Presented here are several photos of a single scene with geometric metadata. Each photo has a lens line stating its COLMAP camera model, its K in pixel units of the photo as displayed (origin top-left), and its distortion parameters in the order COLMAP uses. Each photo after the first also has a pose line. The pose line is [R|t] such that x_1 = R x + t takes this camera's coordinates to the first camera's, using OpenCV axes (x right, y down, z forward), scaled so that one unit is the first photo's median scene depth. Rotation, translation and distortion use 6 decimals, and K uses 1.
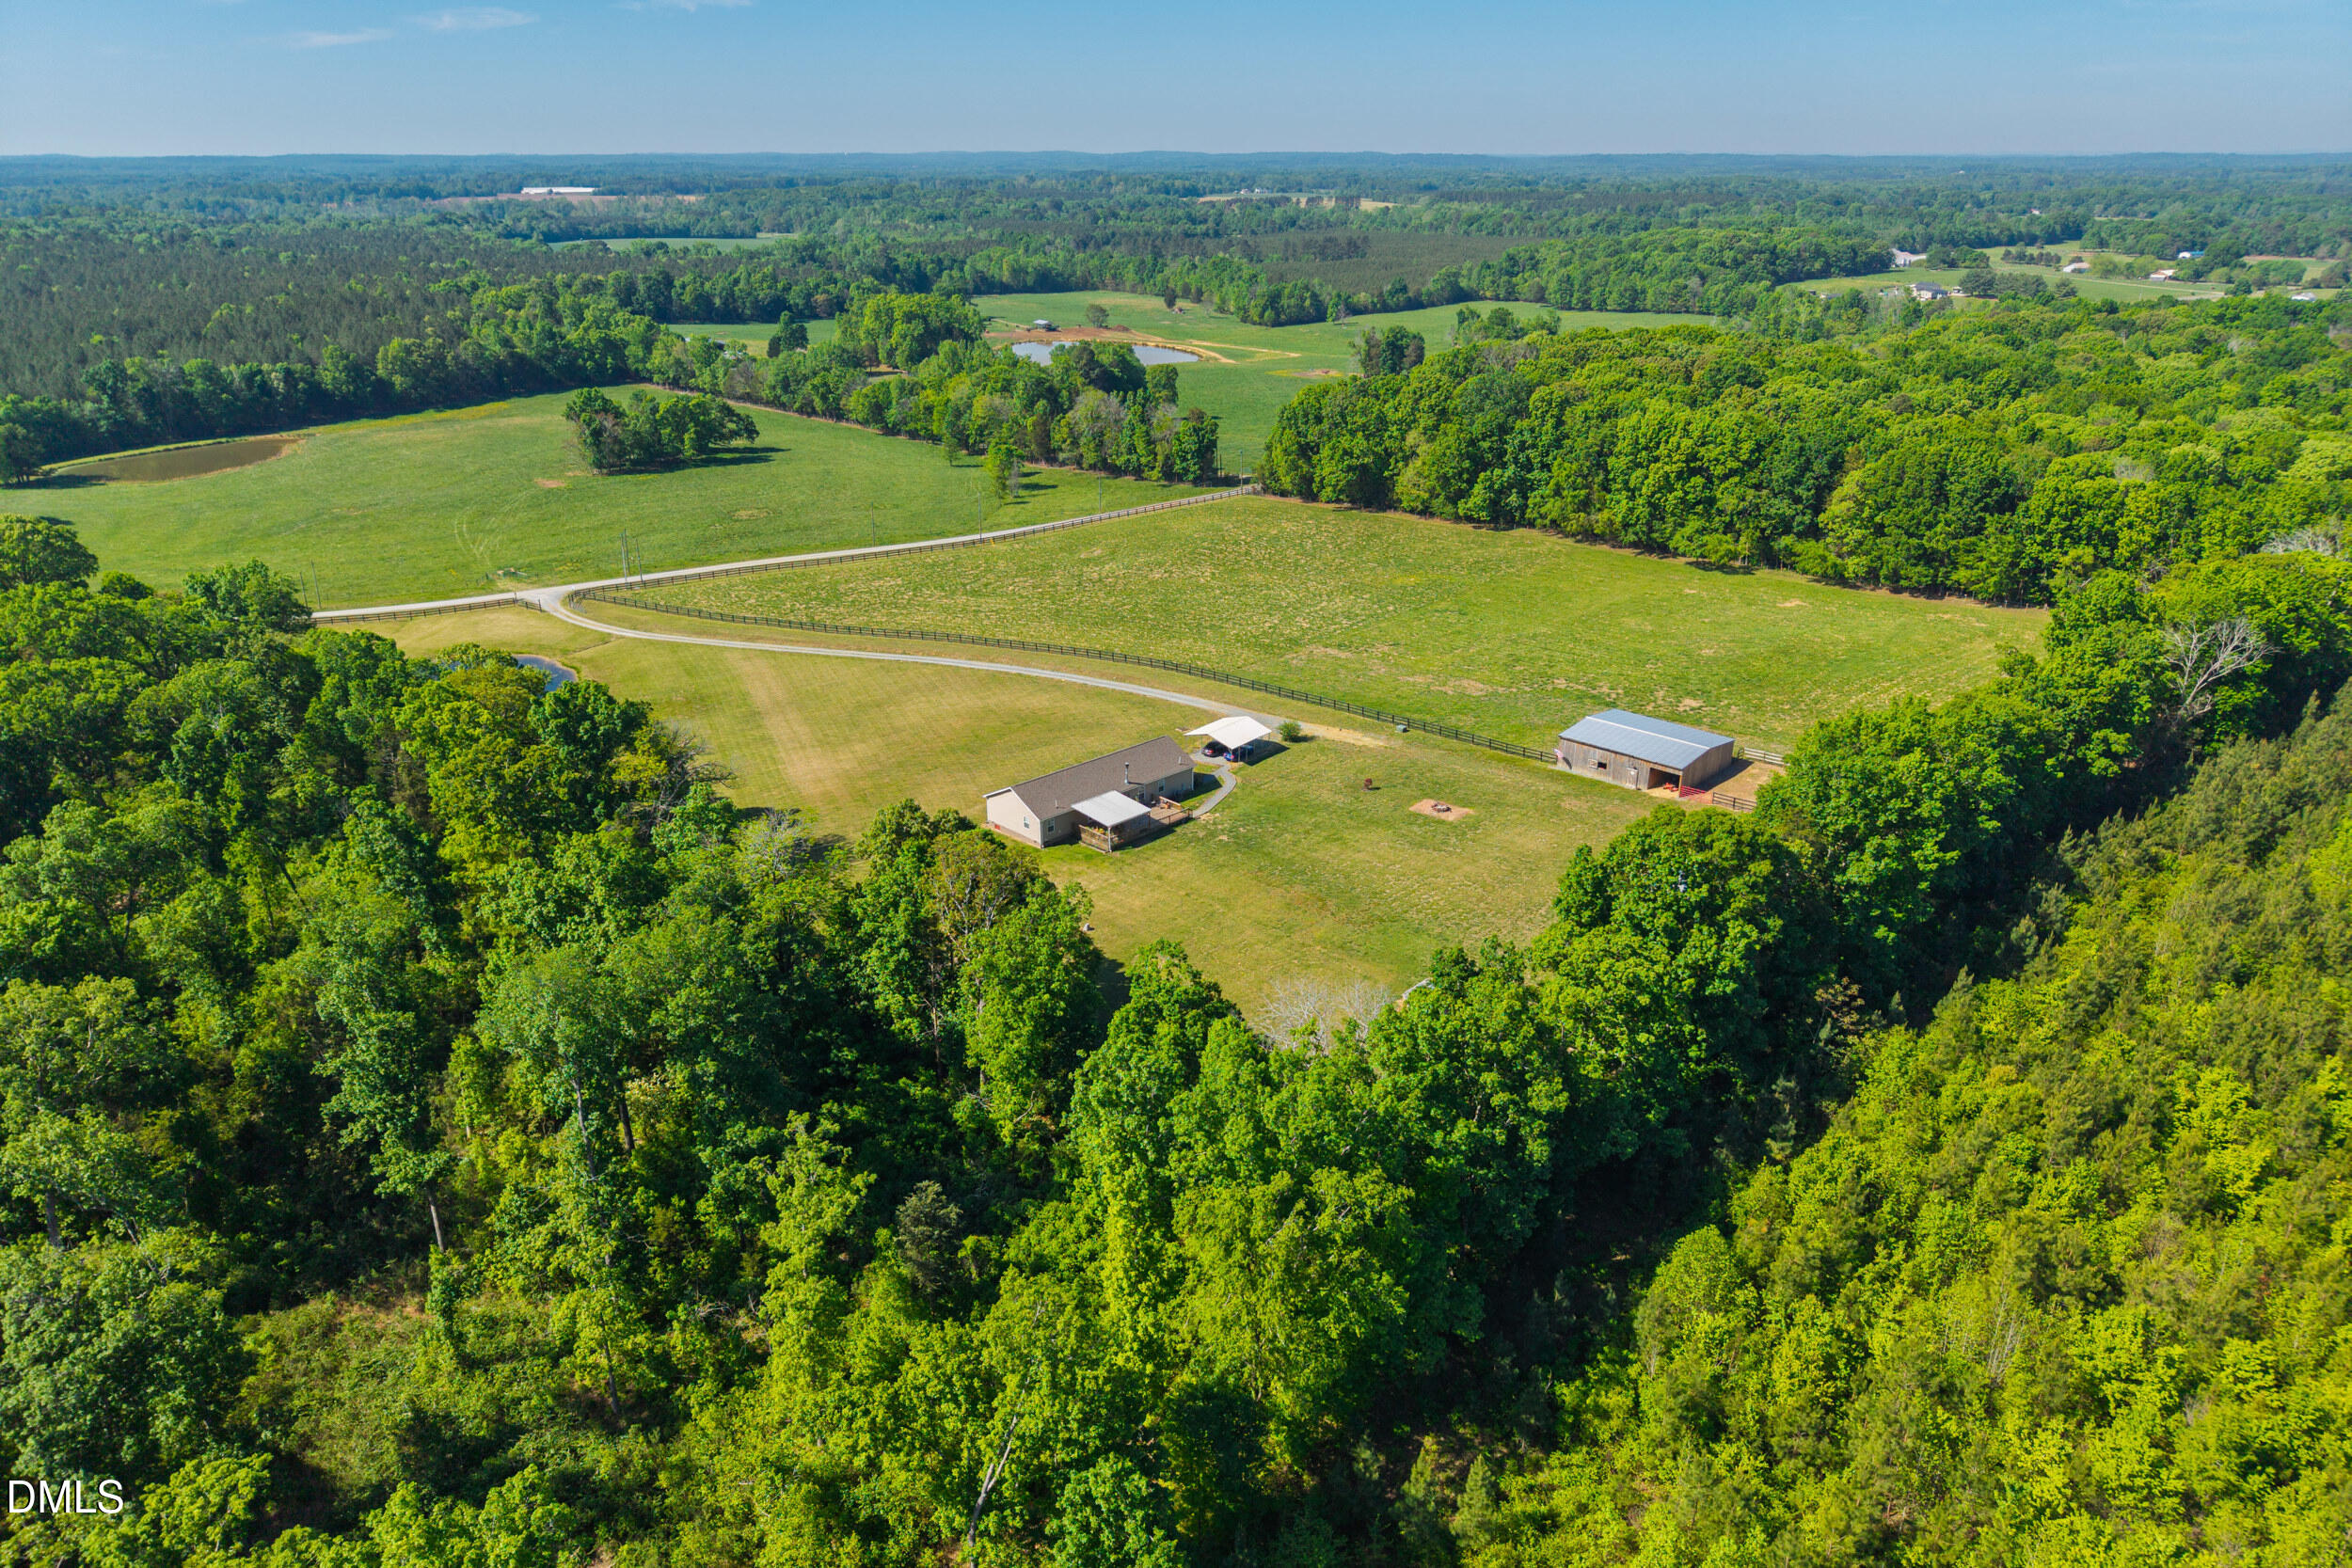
lens RADIAL K [[1575.6, 0, 1178.9], [0, 1575.6, 769.1], [0, 0, 1]] dist [0.017379, -0.017161]
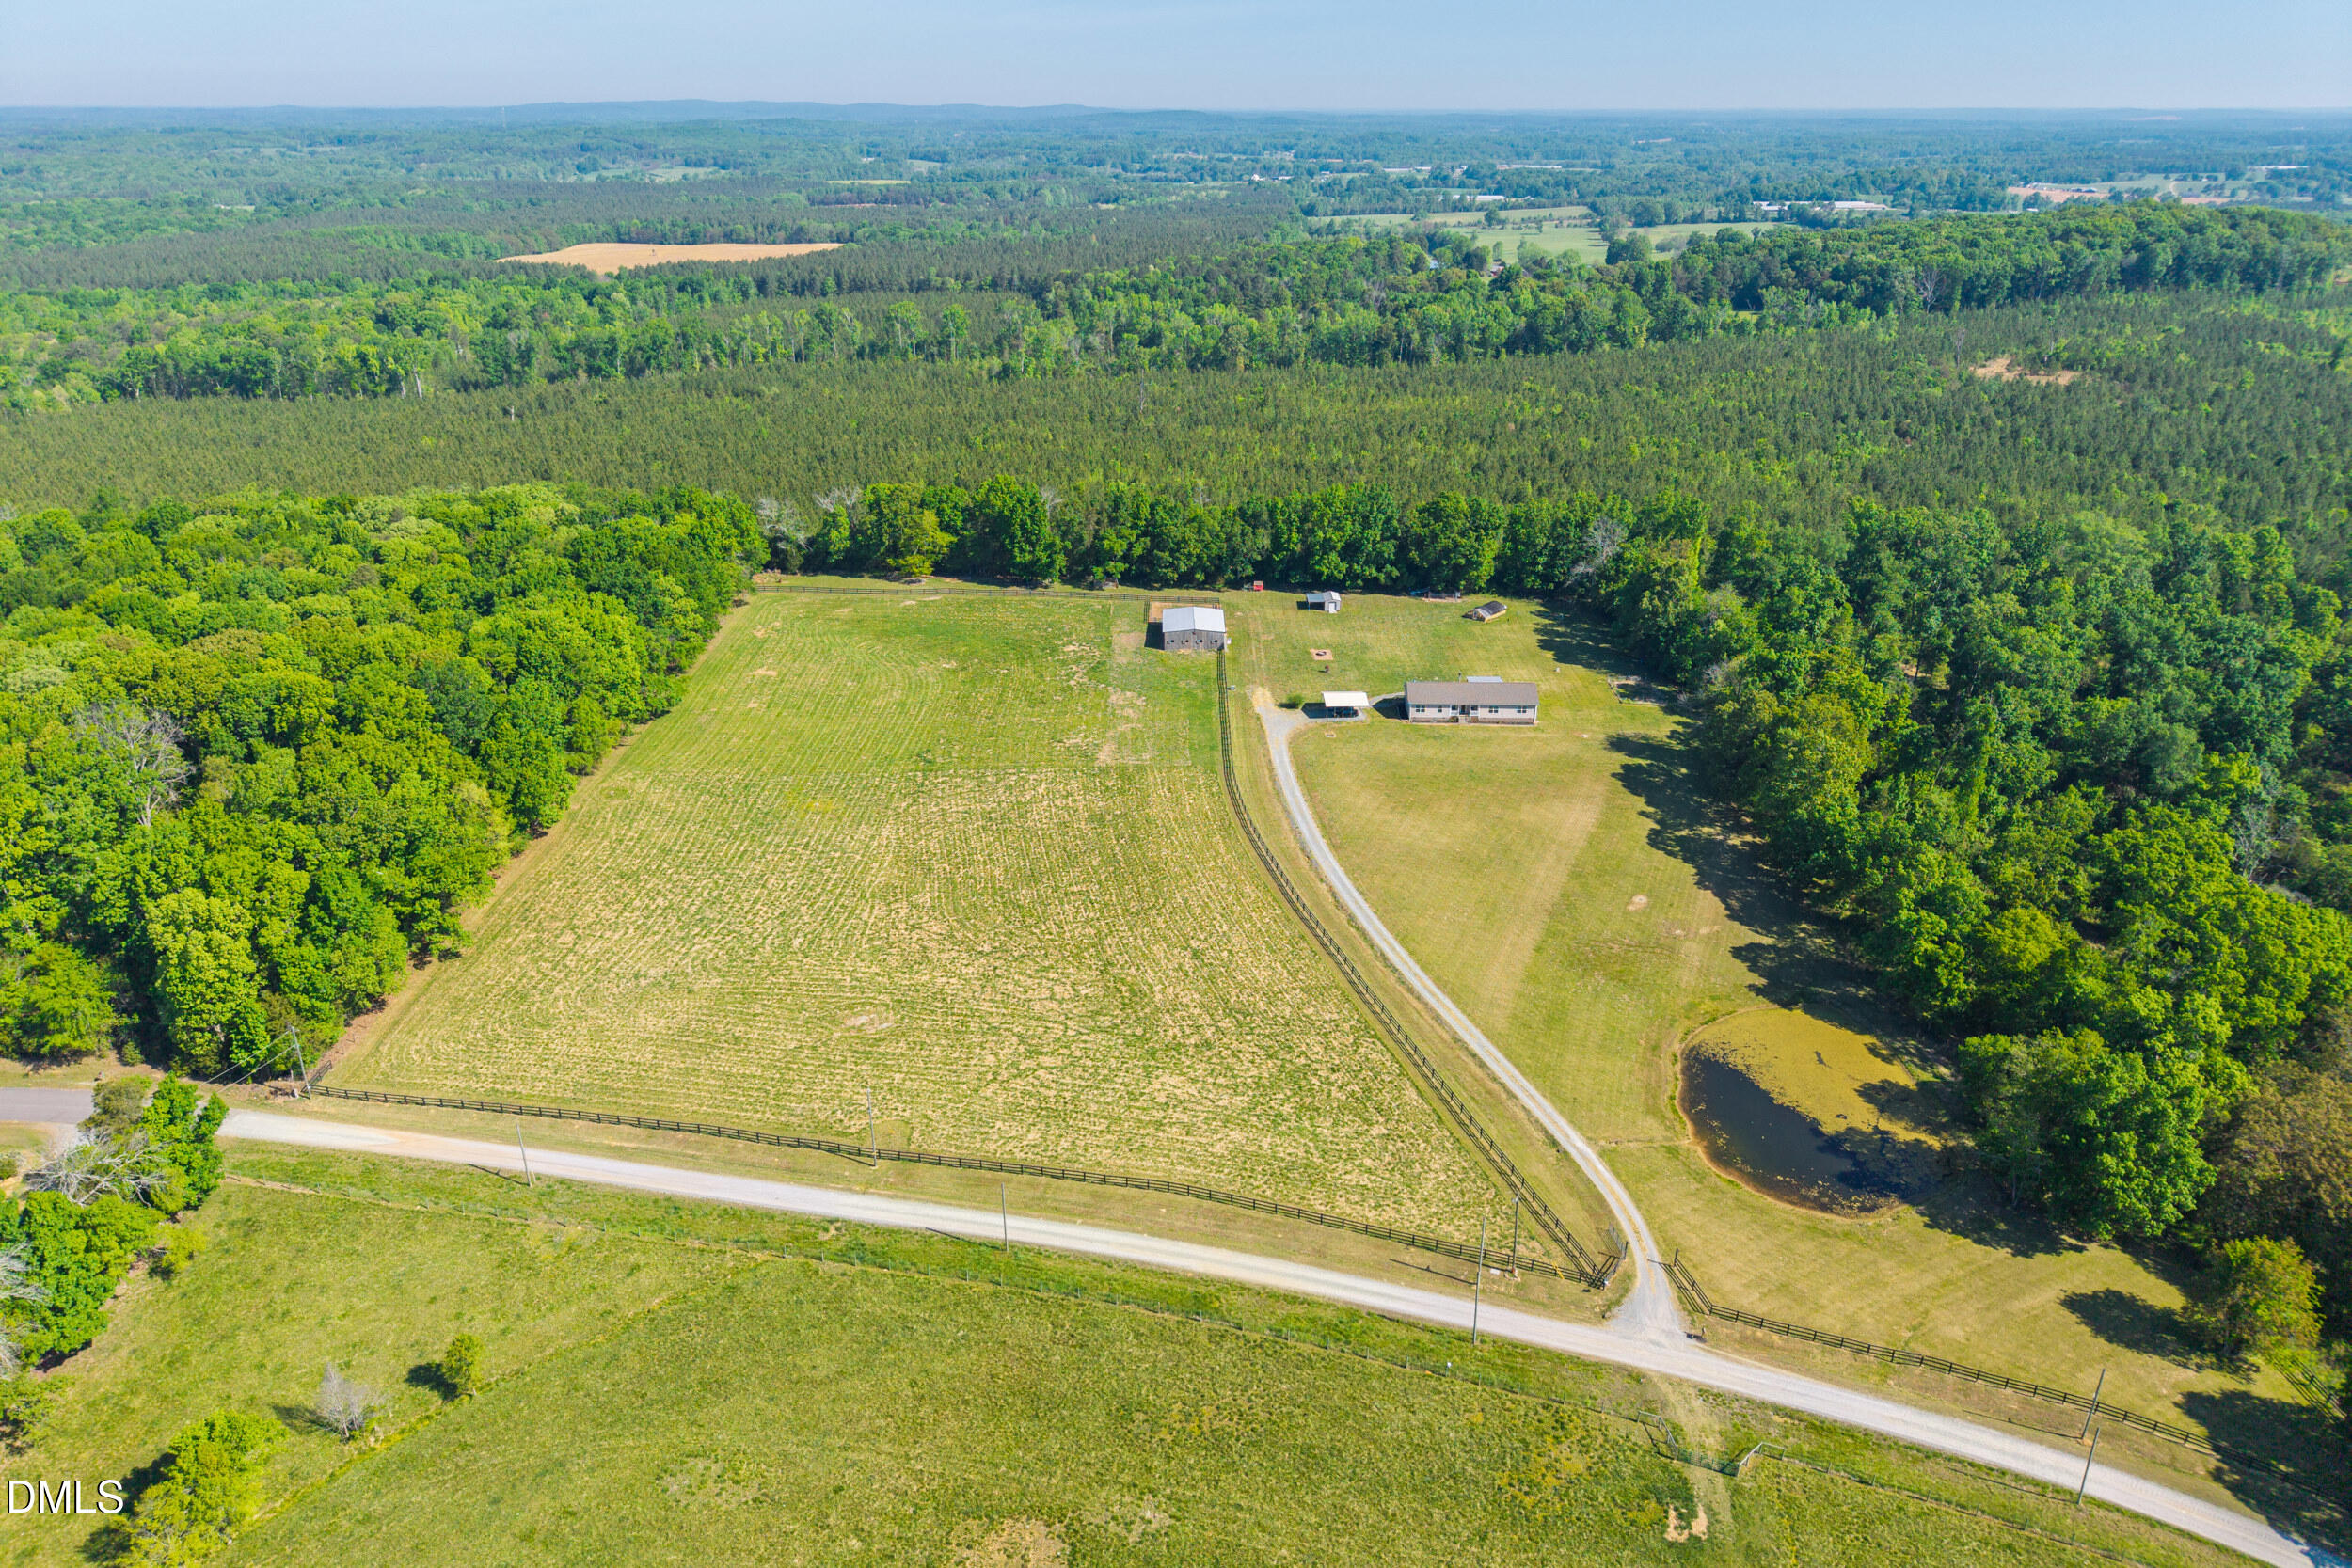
lens RADIAL K [[1575.6, 0, 1169.6], [0, 1575.6, 785.1], [0, 0, 1]] dist [0.017379, -0.017161]
pose [[-0.693567, -0.292207, 0.658468, -0.582844], [0.259873, 0.751010, 0.607000, -0.616626], [-0.671886, 0.592113, -0.444939, 1.220570]]
